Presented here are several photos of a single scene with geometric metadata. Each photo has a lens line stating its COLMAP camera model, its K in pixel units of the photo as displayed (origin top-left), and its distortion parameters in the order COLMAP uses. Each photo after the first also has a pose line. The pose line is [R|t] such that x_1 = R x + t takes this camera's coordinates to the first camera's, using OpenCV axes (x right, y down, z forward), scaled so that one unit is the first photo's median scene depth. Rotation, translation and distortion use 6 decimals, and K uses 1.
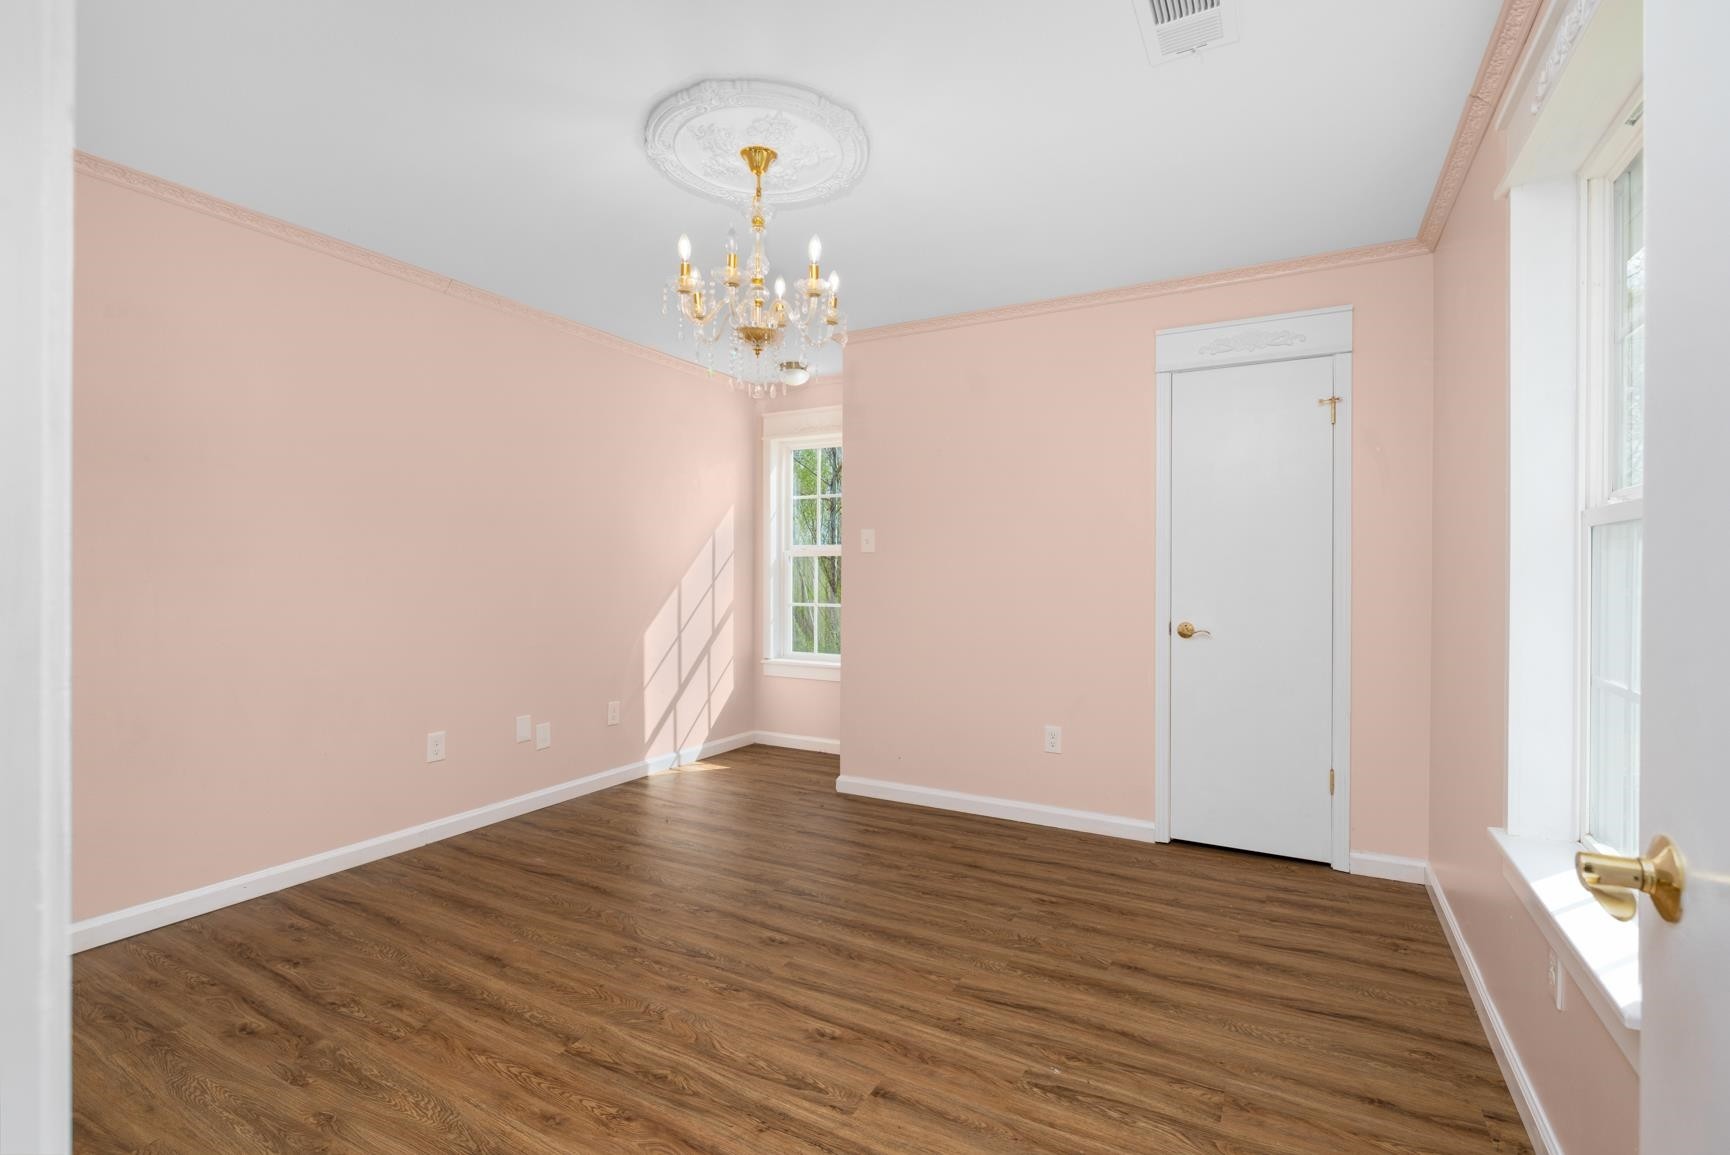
lens RADIAL K [[774.9, 0, 855.1], [0, 774.9, 569.7], [0, 0, 1]] dist [0.004744, 0.000687]
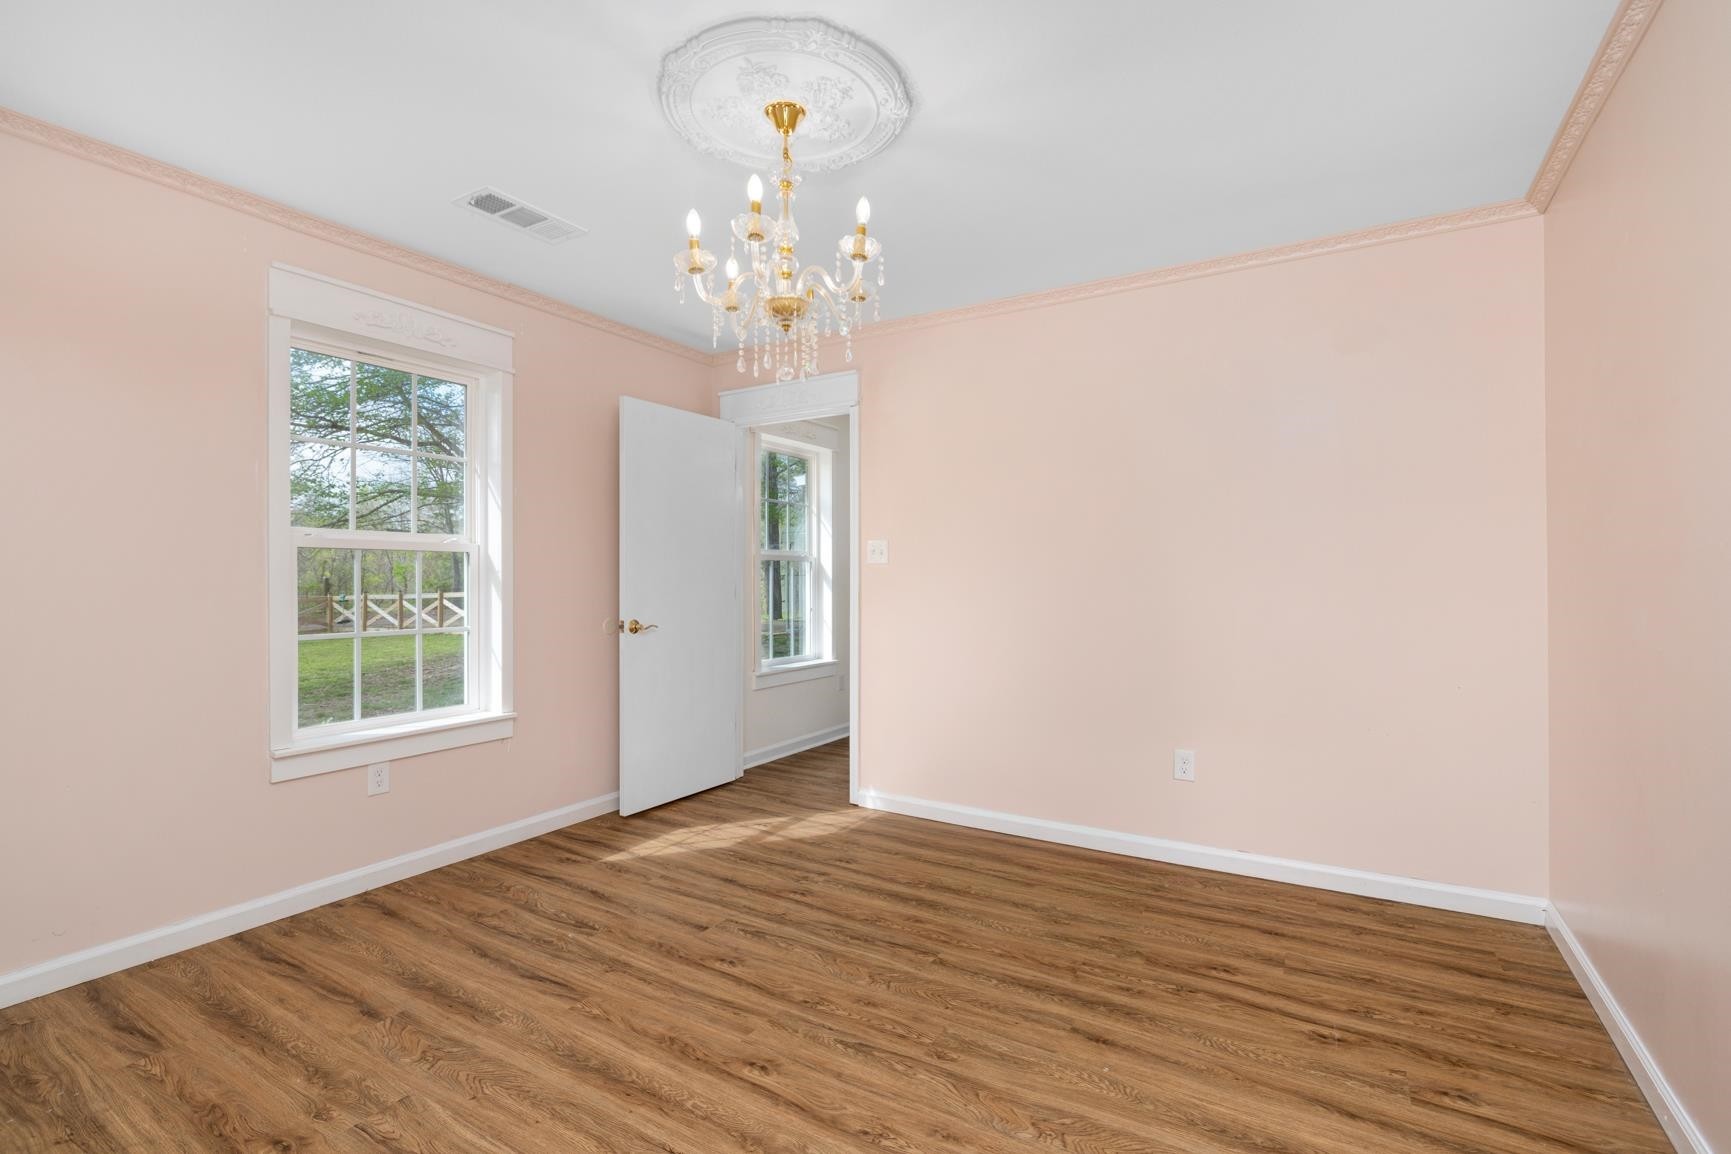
lens RADIAL K [[775.4, 0, 855.6], [0, 775.4, 569.2], [0, 0, 1]] dist [0.004744, 0.000687]
pose [[-0.999076, -0.001893, 0.042936, -0.261562], [-0.002274, 0.999958, -0.008844, 0.003892], [-0.042917, -0.008933, -0.999039, 2.020087]]
